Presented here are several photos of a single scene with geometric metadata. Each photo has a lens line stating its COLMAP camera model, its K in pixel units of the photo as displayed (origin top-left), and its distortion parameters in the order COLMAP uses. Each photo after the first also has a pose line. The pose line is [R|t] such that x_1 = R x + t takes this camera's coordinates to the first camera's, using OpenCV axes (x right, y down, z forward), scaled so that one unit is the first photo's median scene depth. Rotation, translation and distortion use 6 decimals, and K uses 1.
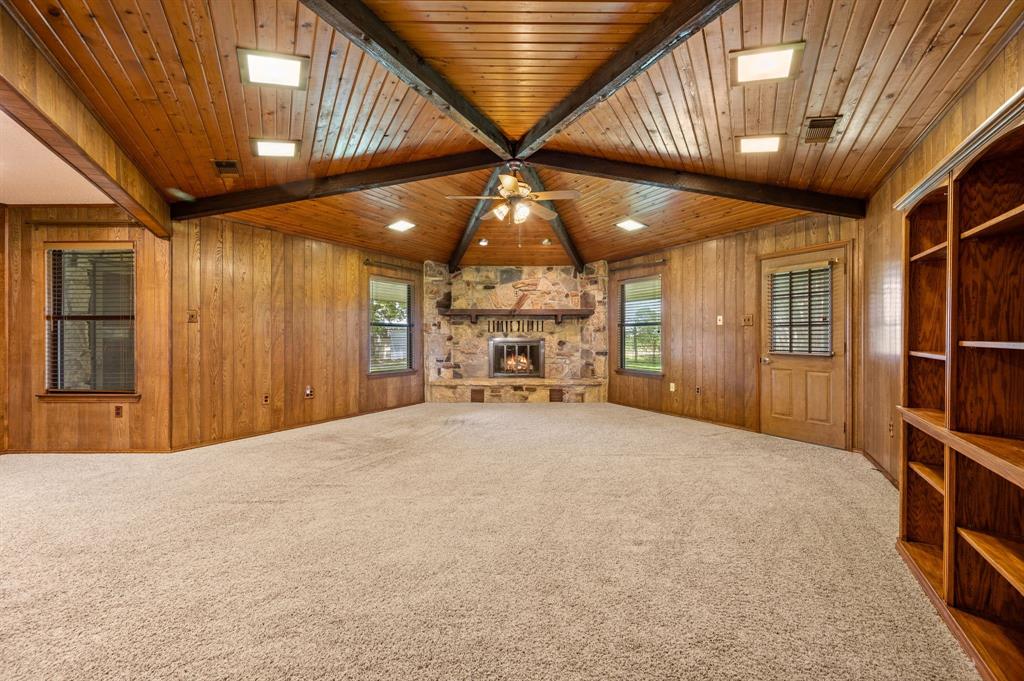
lens RADIAL K [[404.3, 0, 514.7], [0, 404.3, 338.0], [0, 0, 1]] dist [0.001131, 0.000395]
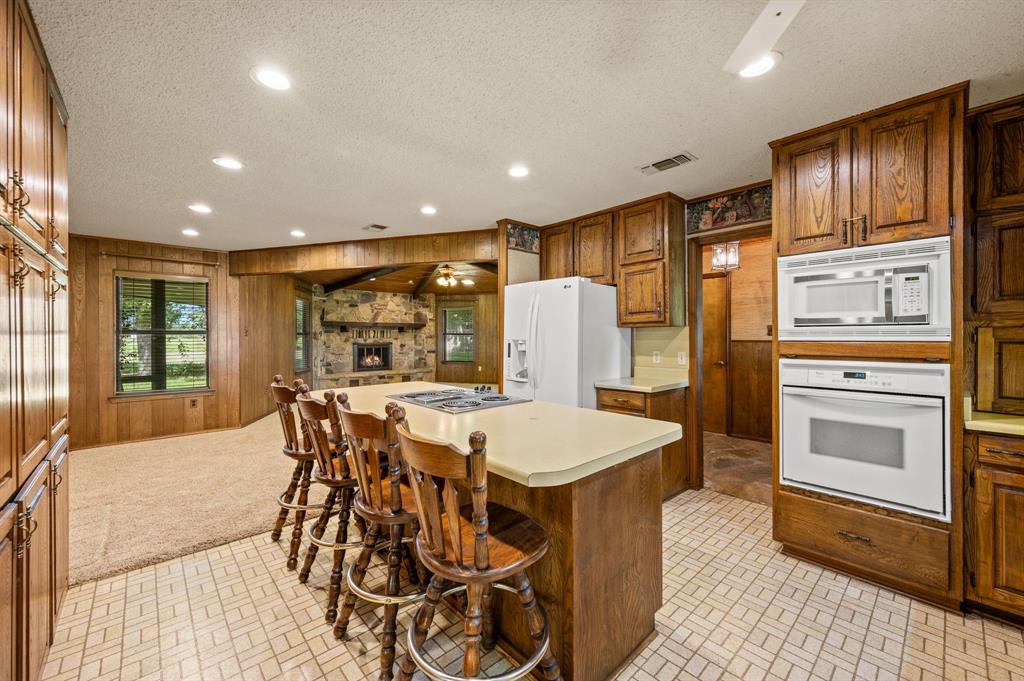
lens RADIAL K [[404.3, 0, 517.7], [0, 404.3, 335.4], [0, 0, 1]] dist [0.001131, 0.000395]
pose [[0.730025, 0.000579, 0.683420, -0.596027], [0.003053, 0.999987, -0.004108, -0.017499], [-0.683414, 0.005086, 0.730014, -0.374813]]
